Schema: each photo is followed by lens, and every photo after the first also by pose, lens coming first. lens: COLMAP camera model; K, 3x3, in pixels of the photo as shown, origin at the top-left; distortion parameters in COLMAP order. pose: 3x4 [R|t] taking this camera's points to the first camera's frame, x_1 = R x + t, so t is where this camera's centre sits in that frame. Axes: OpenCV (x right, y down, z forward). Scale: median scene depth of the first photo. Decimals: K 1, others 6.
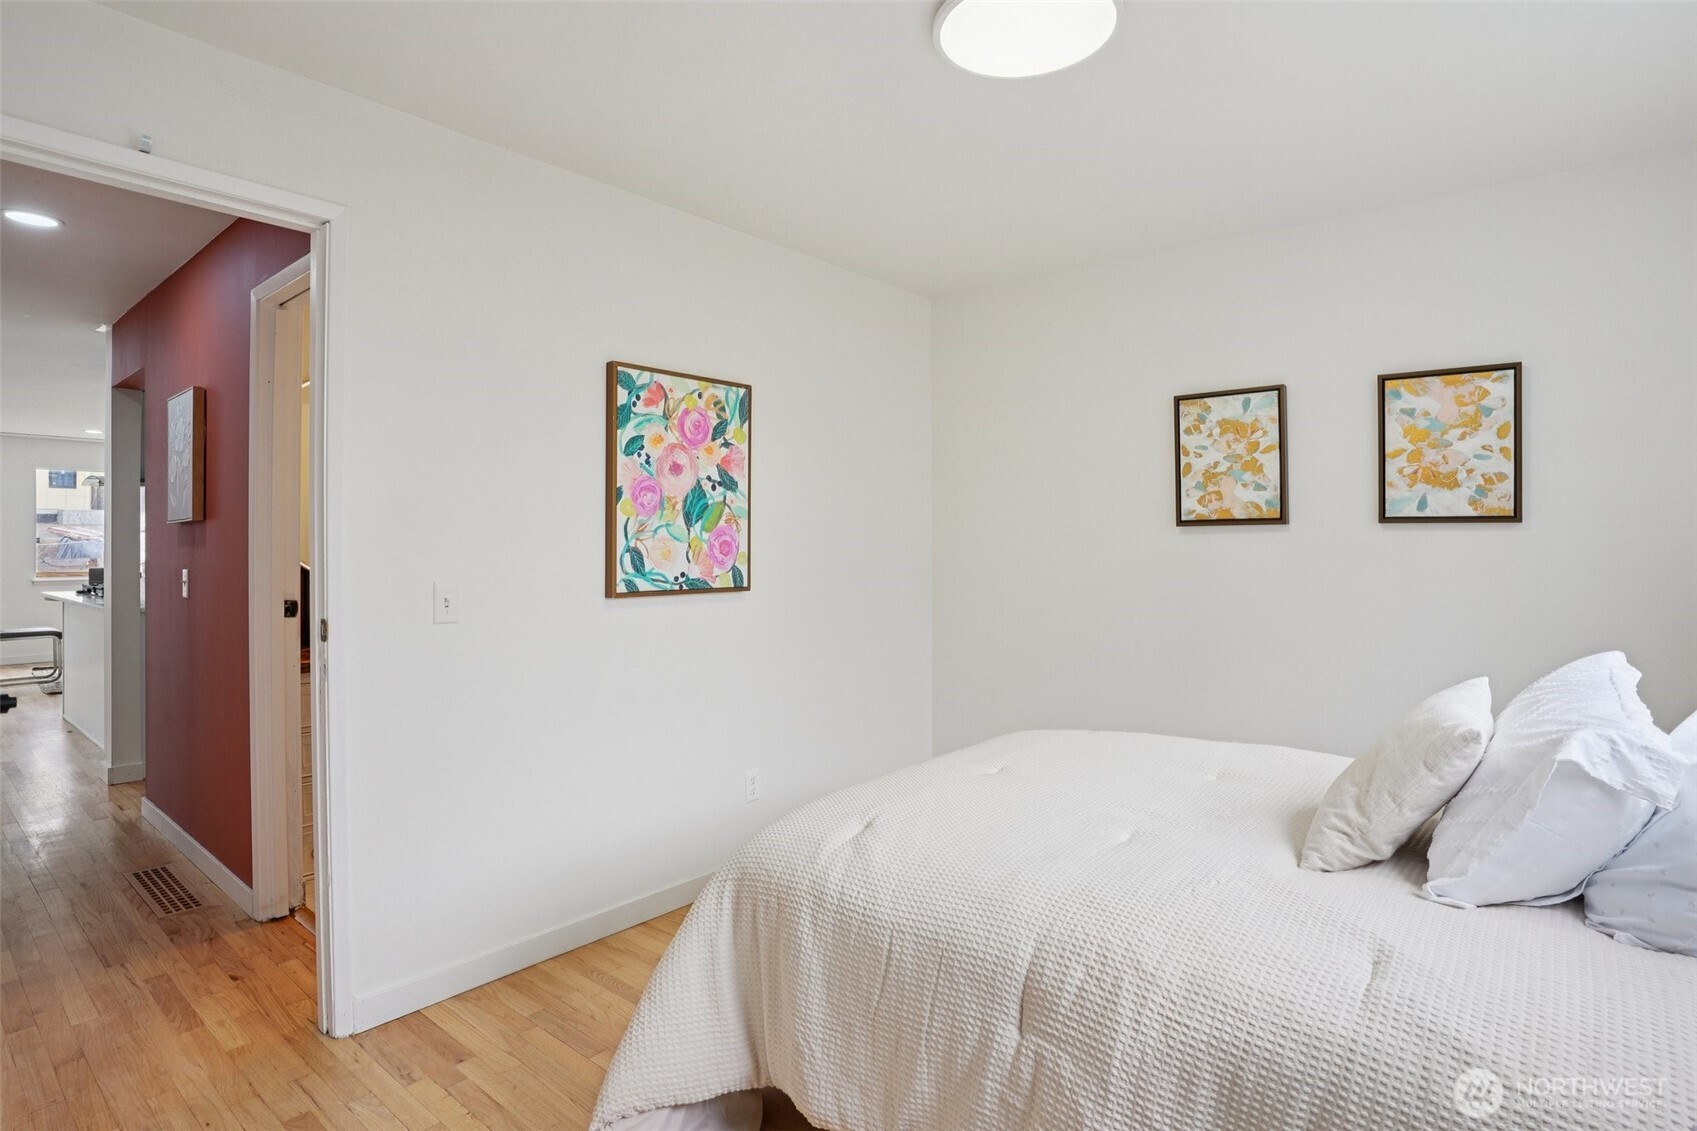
lens RADIAL K [[847.7, 0, 846.4], [0, 847.7, 560.7], [0, 0, 1]] dist [-0.082702, 0.042920]
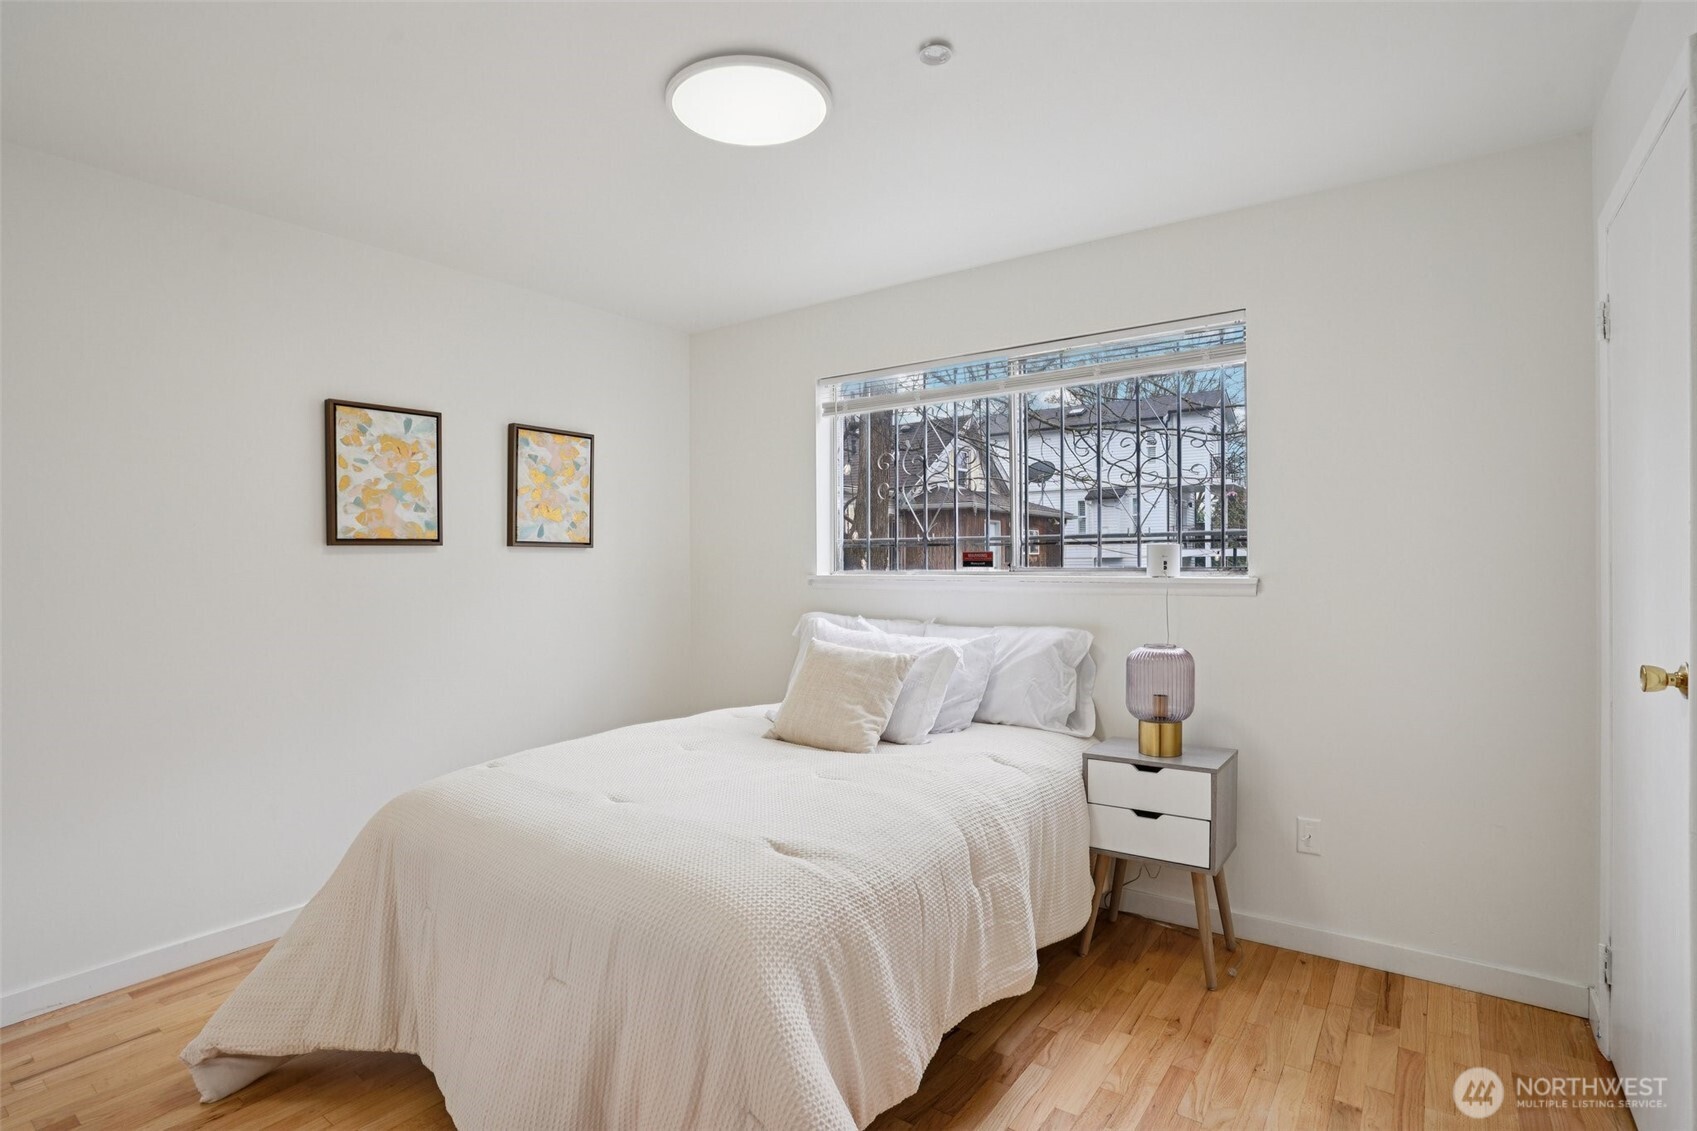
lens RADIAL K [[847.7, 0, 846.4], [0, 847.7, 560.7], [0, 0, 1]] dist [-0.082702, 0.042920]
pose [[-0.059765, -0.003353, 0.998207, -0.544228], [0.021903, 0.999749, 0.004669, -0.017800], [-0.997972, 0.022143, -0.059677, 0.536116]]
